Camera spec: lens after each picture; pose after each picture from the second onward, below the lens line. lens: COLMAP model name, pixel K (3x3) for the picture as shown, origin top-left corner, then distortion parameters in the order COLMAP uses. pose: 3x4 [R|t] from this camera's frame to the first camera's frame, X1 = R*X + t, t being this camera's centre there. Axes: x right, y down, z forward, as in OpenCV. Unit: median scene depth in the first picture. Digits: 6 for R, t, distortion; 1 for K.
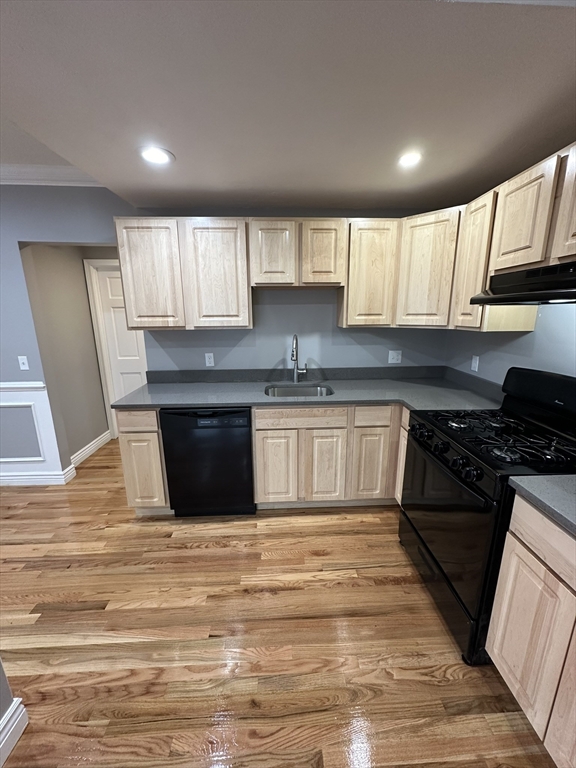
lens RADIAL K [[305.5, 0, 287.2], [0, 305.5, 383.9], [0, 0, 1]] dist [-0.002121, 0.000100]
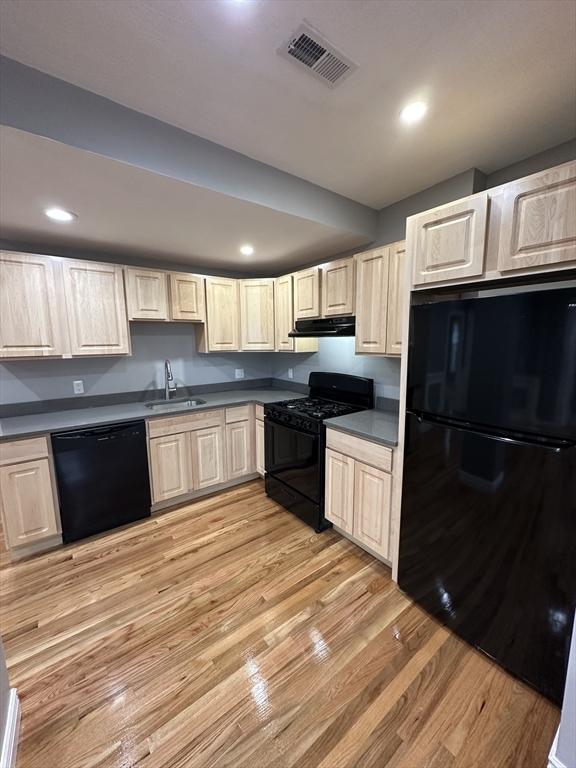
lens RADIAL K [[305.5, 0, 287.2], [0, 305.5, 383.9], [0, 0, 1]] dist [-0.002121, 0.000100]
pose [[0.820839, -0.081661, 0.565292, -0.319732], [0.132869, 0.989875, -0.049939, 0.069312], [-0.555490, 0.116101, 0.823378, -0.307482]]
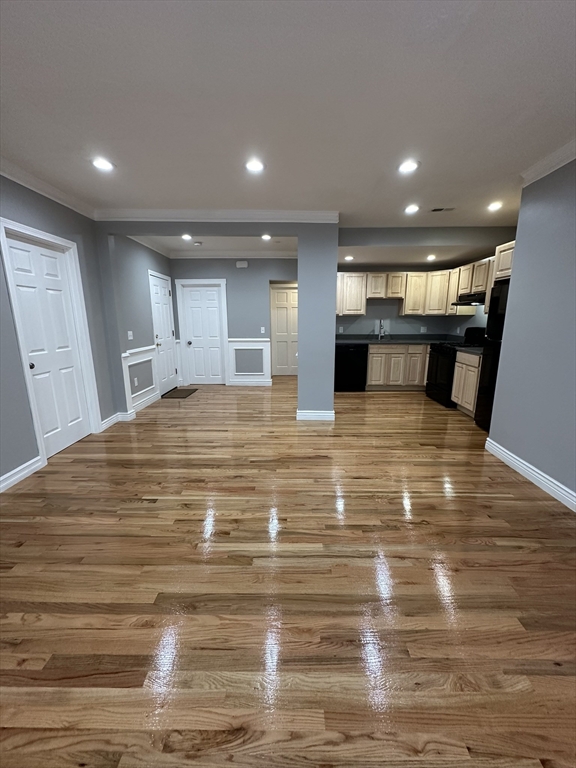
lens RADIAL K [[305.5, 0, 287.2], [0, 305.5, 383.9], [0, 0, 1]] dist [-0.002121, 0.000100]
pose [[0.998257, 0.017023, -0.056516, -0.649999], [-0.017992, 0.999699, -0.016688, 0.463810], [0.056214, 0.017676, 0.998262, -1.626552]]
